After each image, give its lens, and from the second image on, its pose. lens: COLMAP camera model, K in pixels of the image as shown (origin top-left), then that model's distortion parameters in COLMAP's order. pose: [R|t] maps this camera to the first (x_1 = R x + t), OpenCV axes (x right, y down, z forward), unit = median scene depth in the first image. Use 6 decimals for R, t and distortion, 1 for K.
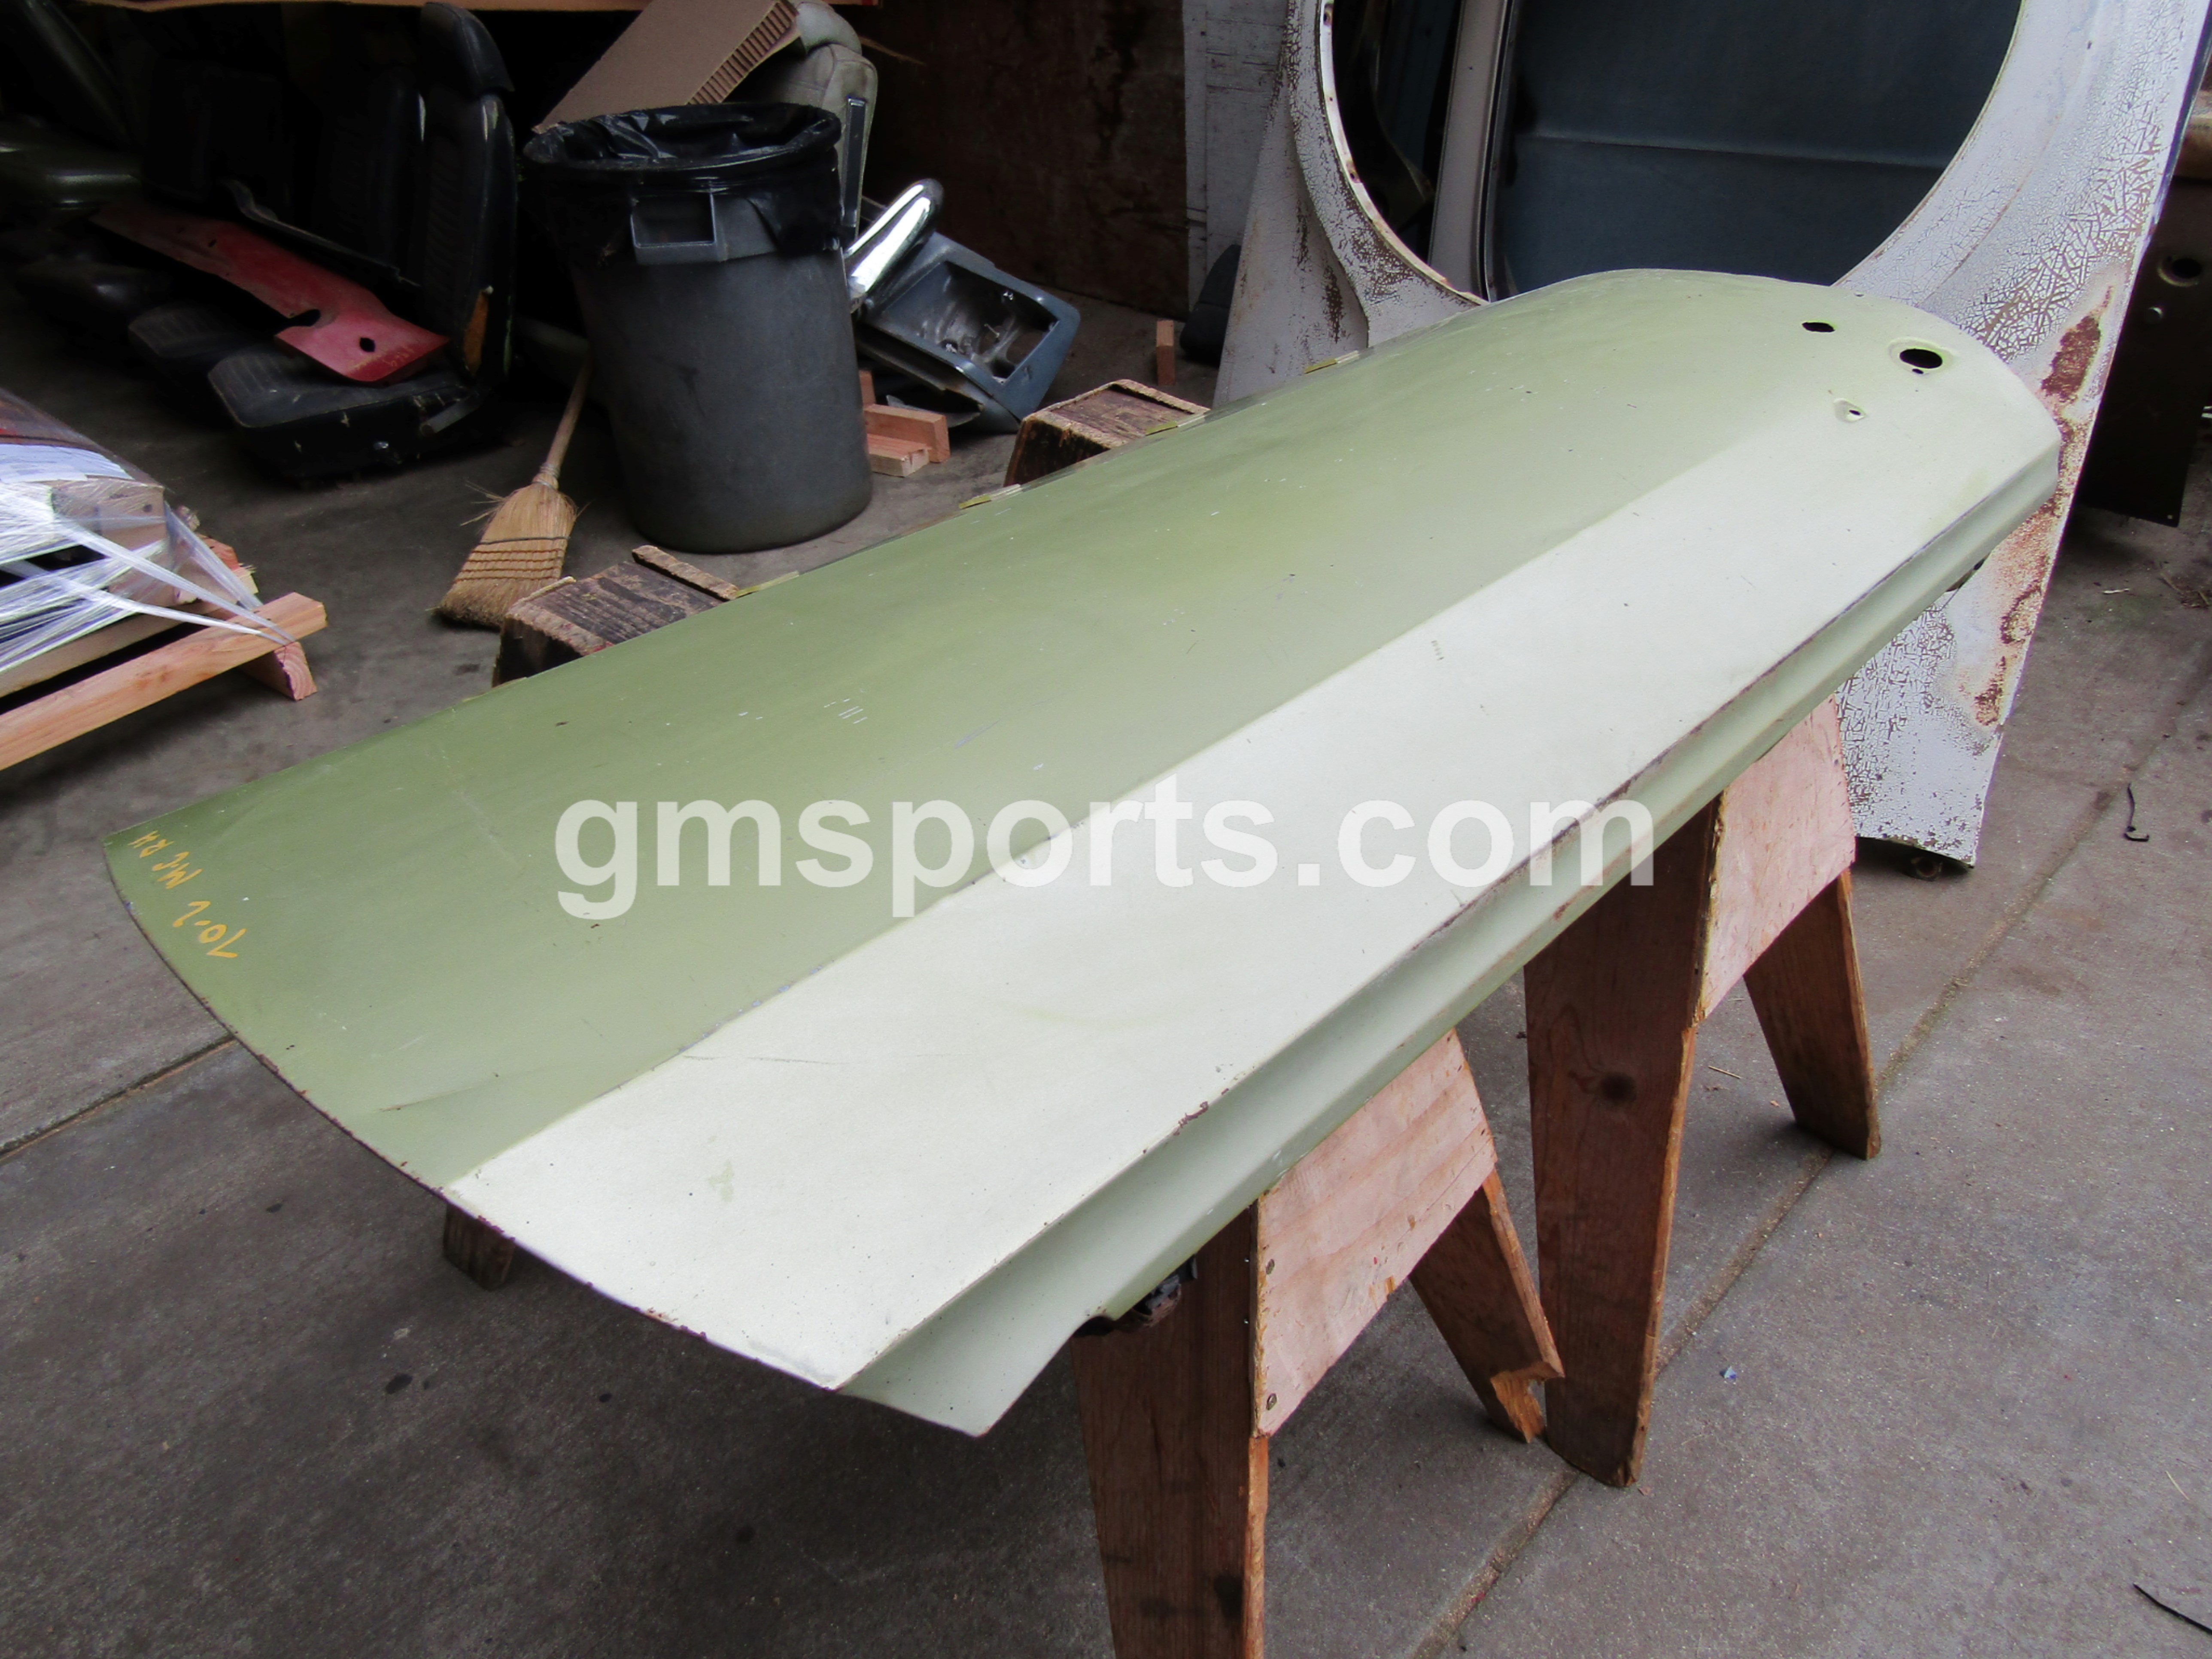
lens RADIAL K [[1571.2, 0, 1101.2], [0, 1571.2, 842.4], [0, 0, 1]] dist [-0.005062, -0.003026]
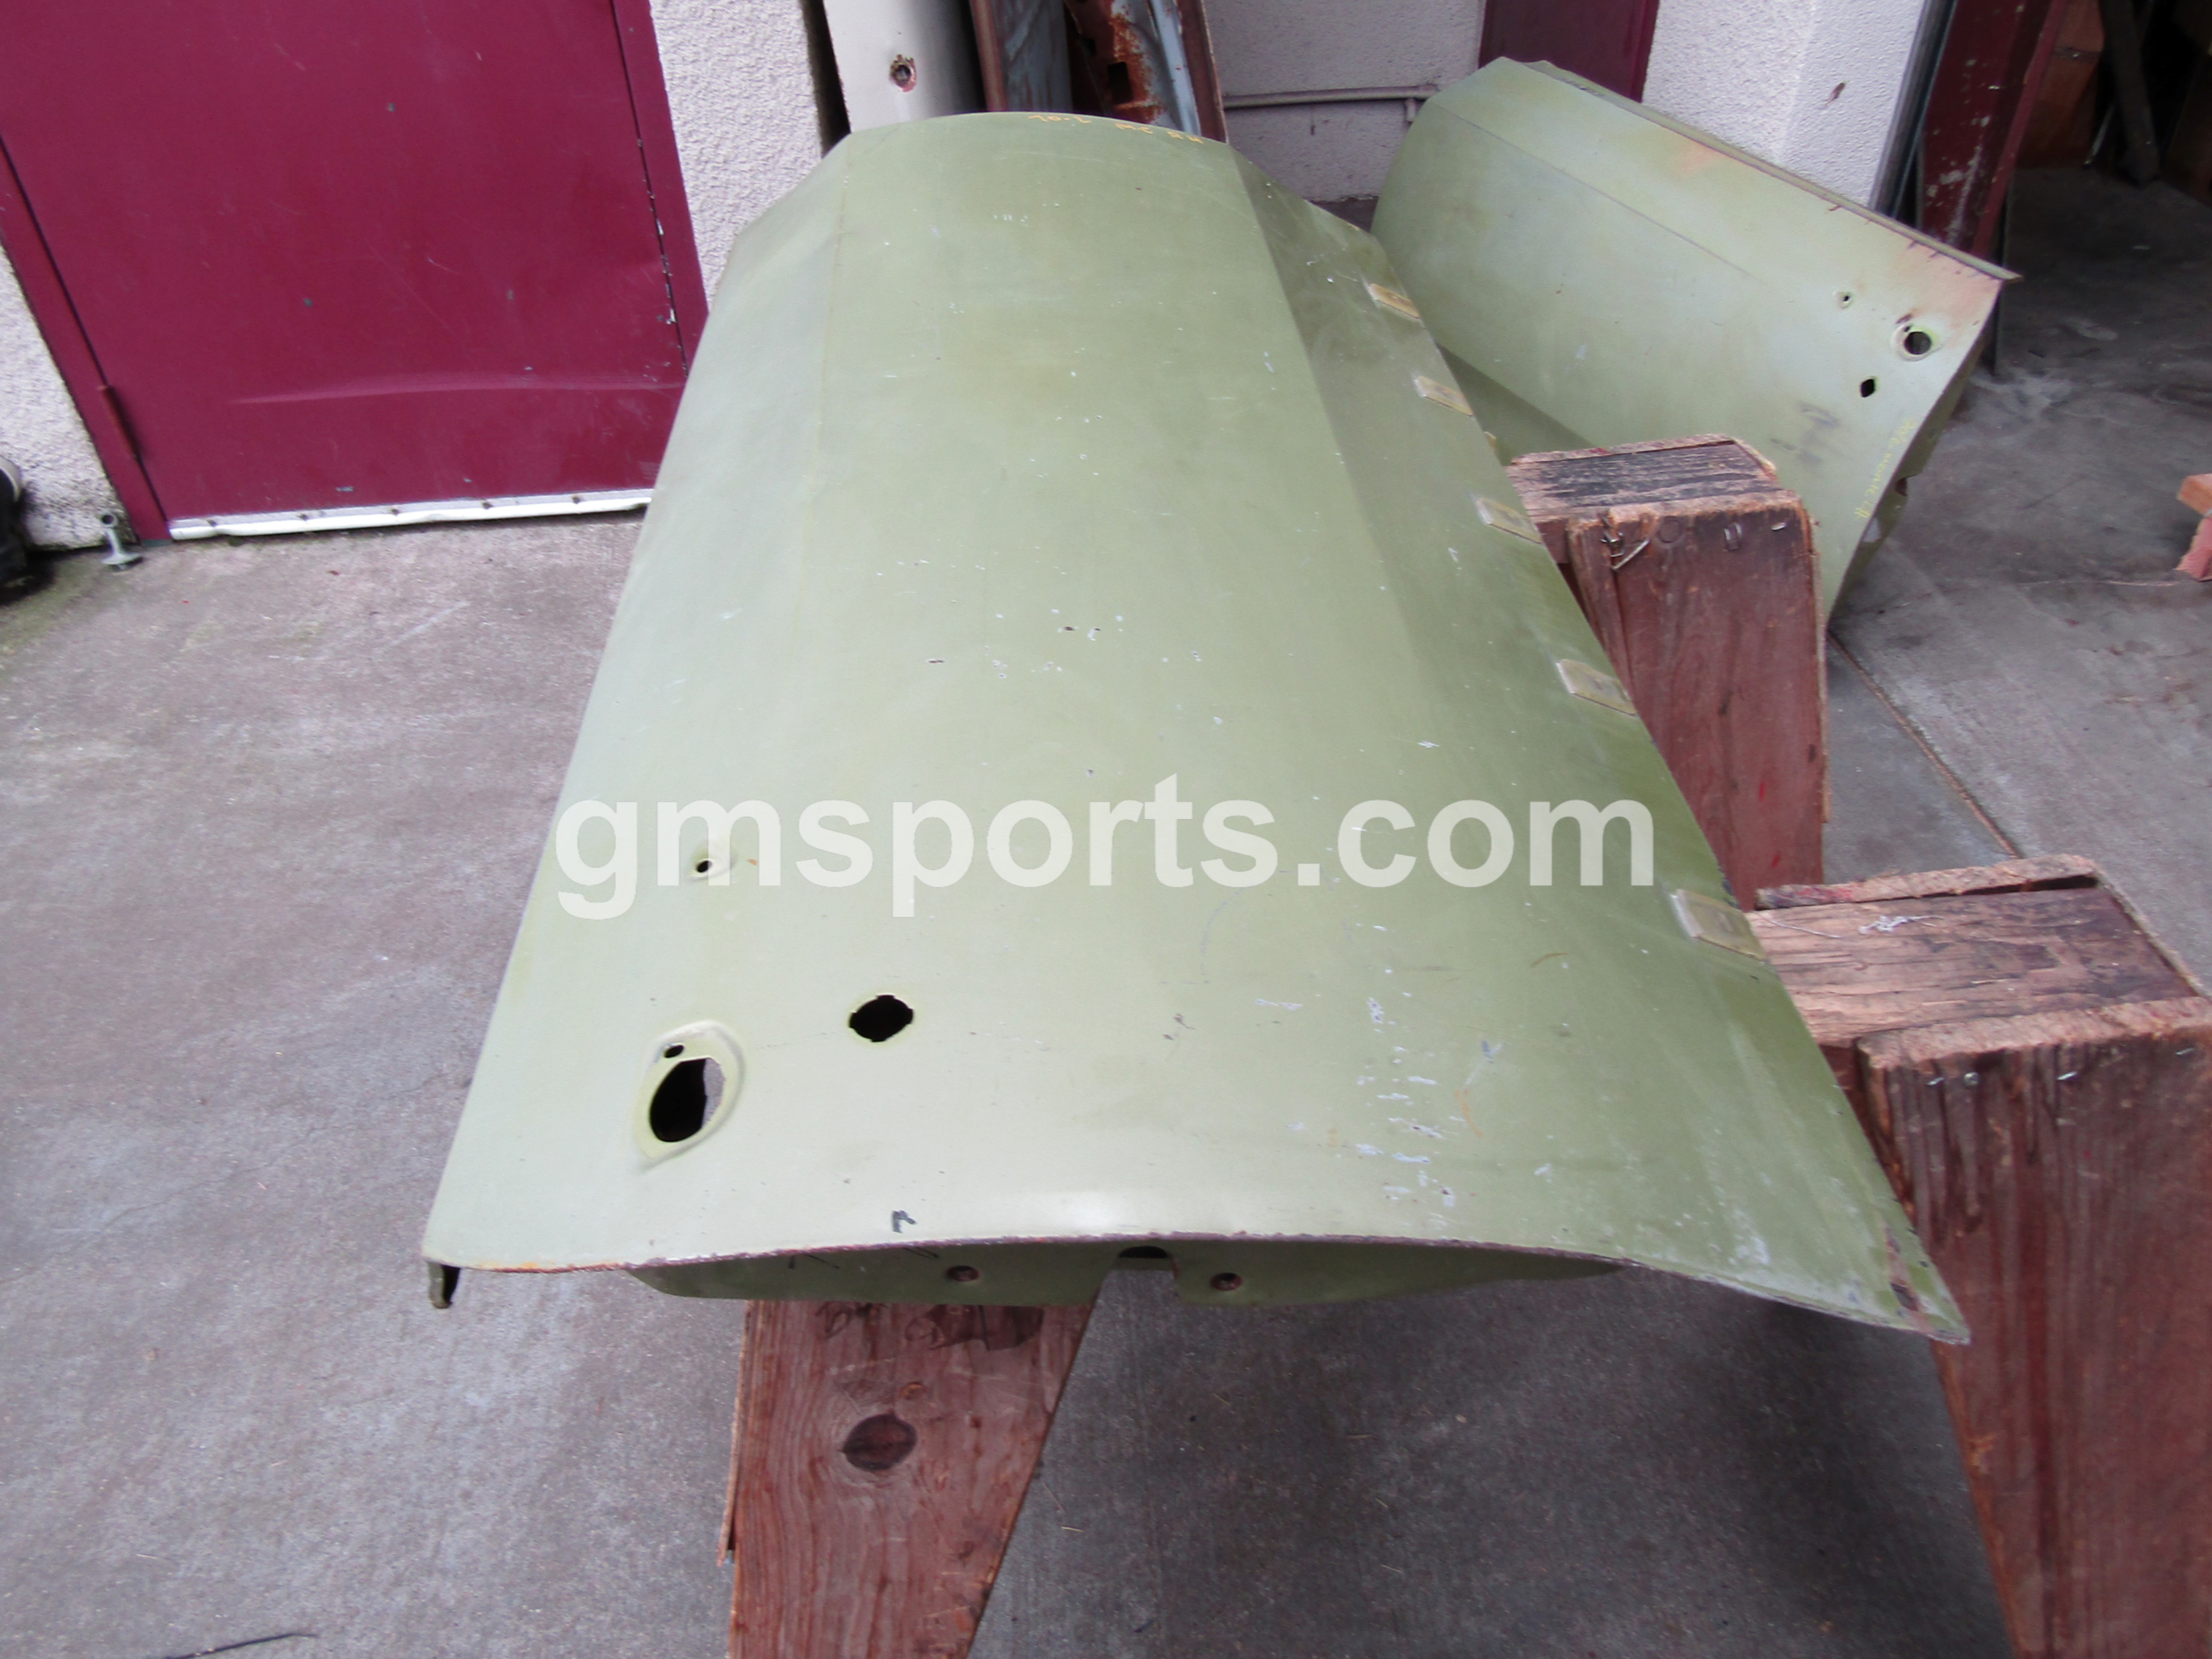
lens RADIAL K [[1571.2, 0, 1093.8], [0, 1571.2, 829.0], [0, 0, 1]] dist [-0.005062, -0.003026]
pose [[-0.650285, 0.516900, -0.556726, 0.449571], [-0.404683, 0.384506, 0.829691, -0.536803], [0.642931, 0.764833, -0.040858, 0.690731]]
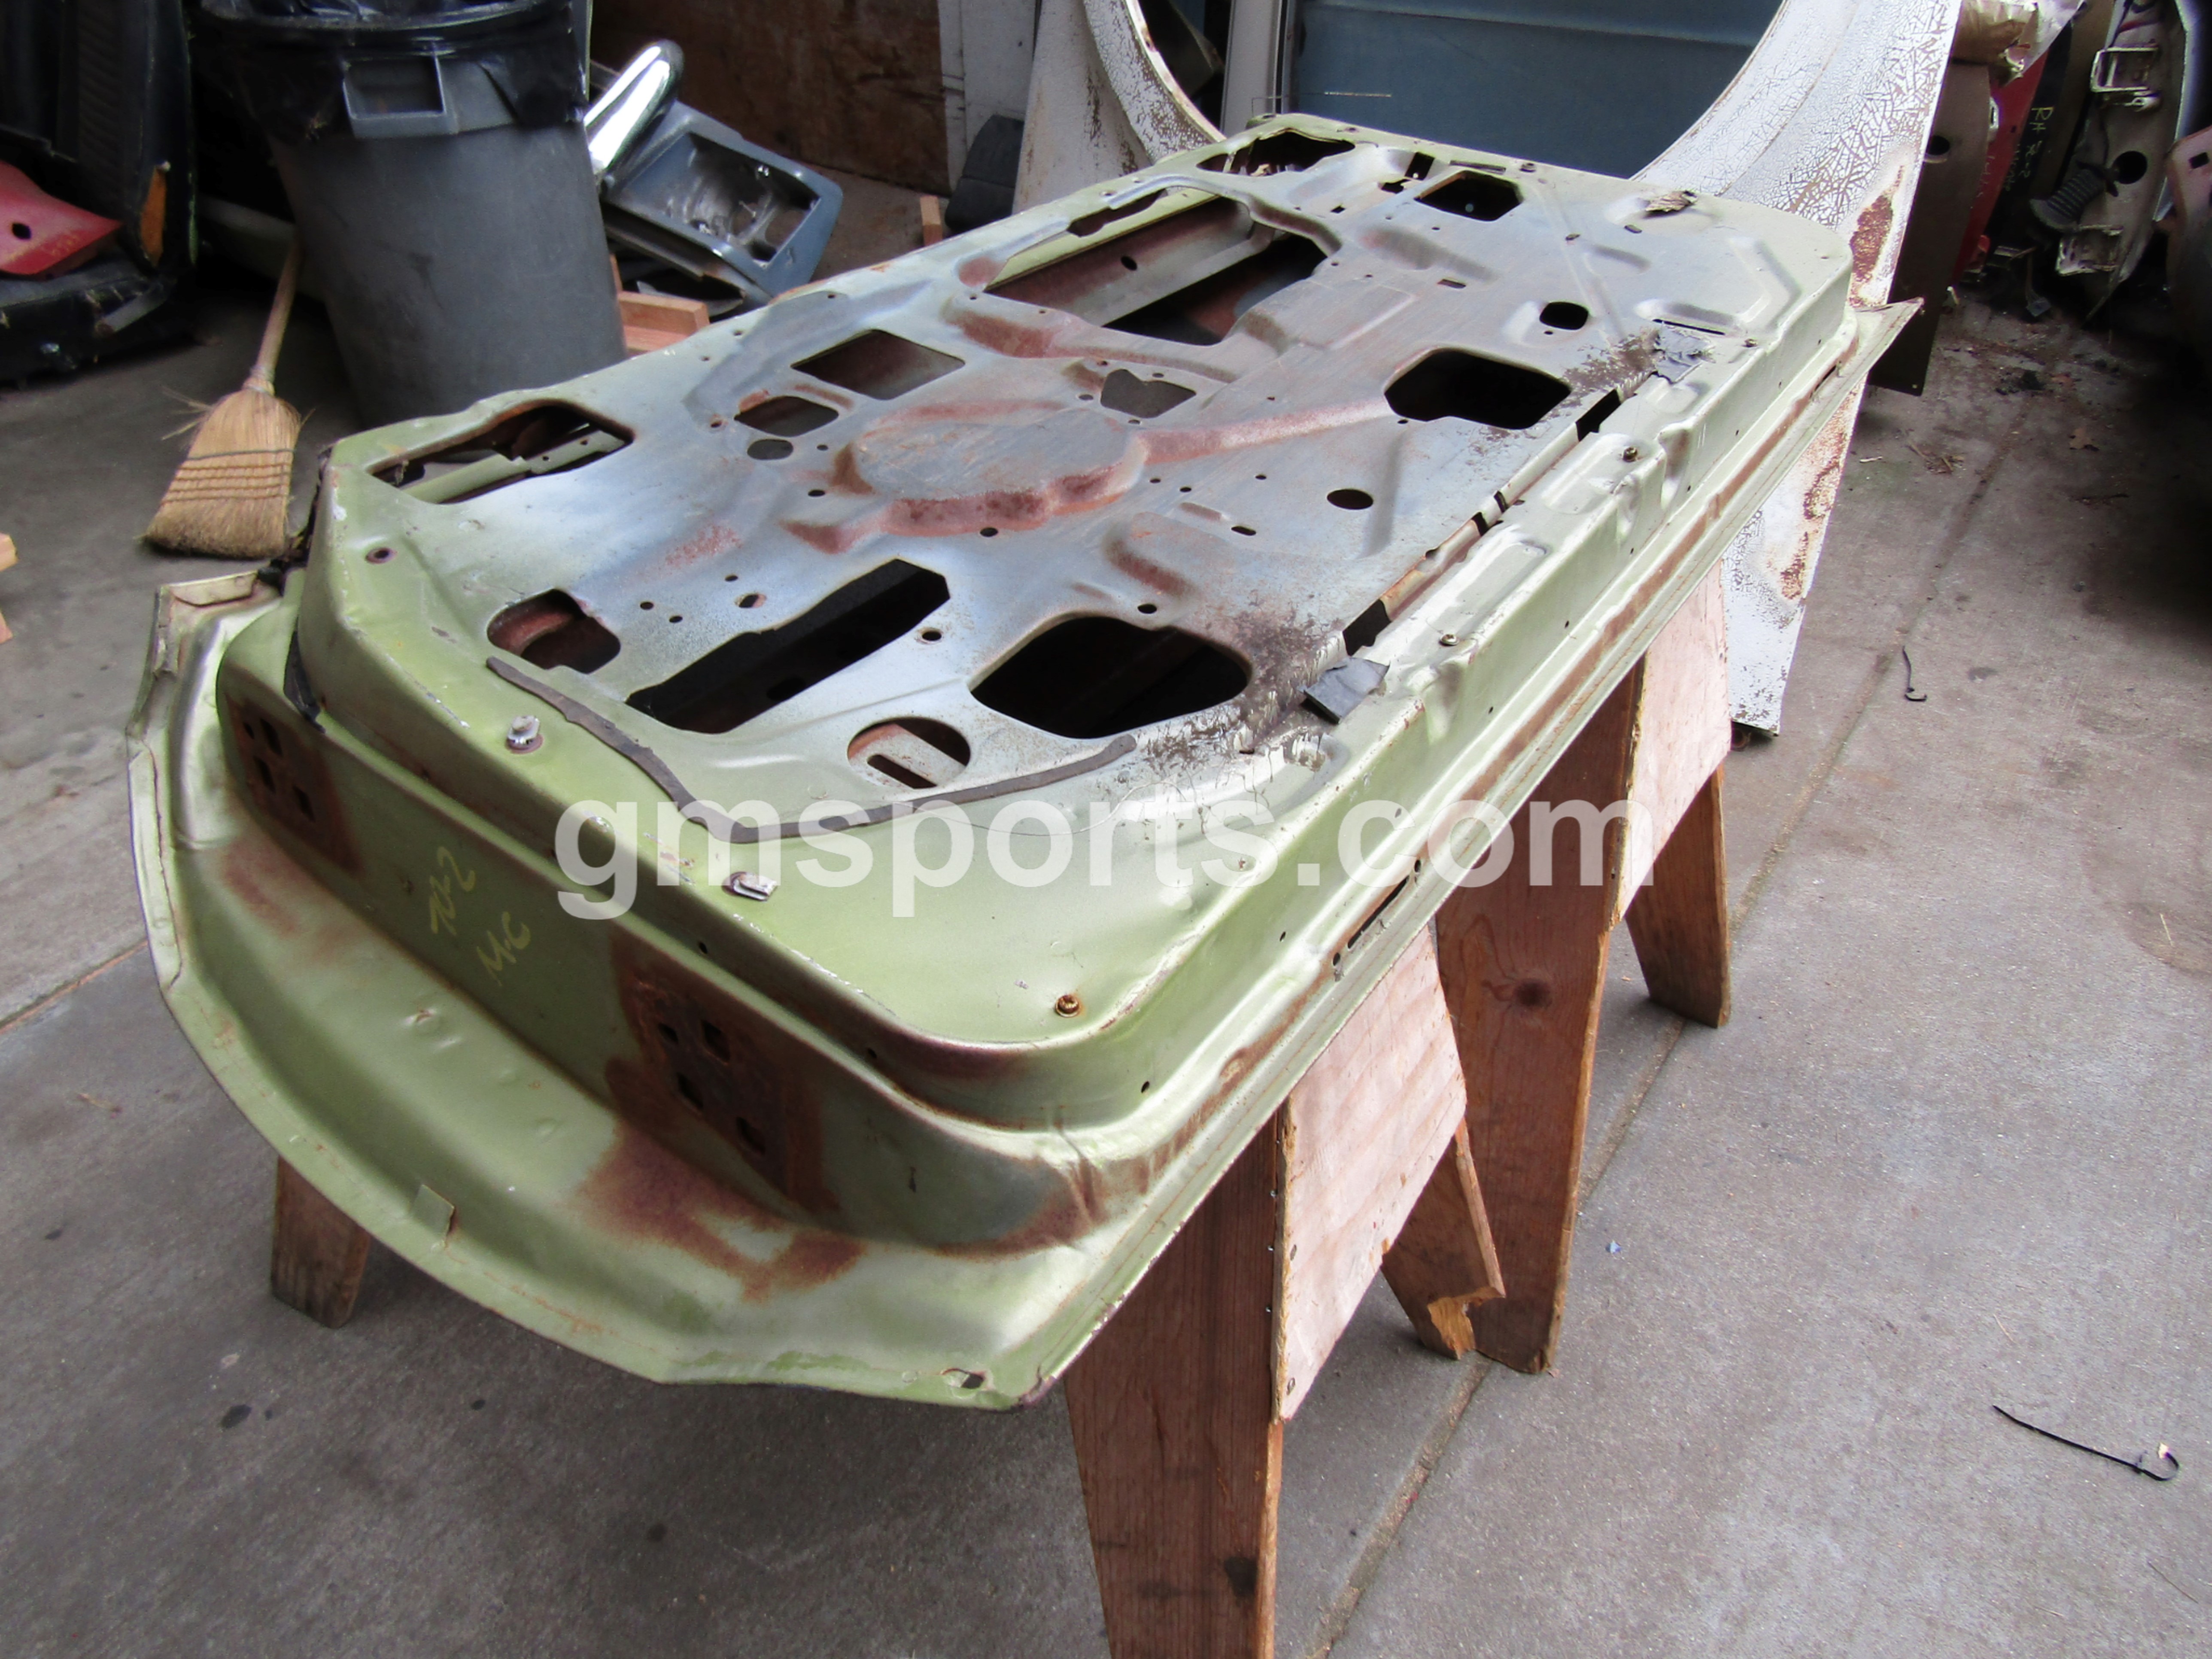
lens RADIAL K [[1571.2, 0, 1101.0], [0, 1571.2, 840.5], [0, 0, 1]] dist [-0.005062, -0.003026]
pose [[0.985276, -0.067713, 0.156992, -0.064457], [0.056252, 0.995494, 0.076333, -0.022563], [-0.161454, -0.066378, 0.984645, 0.043815]]
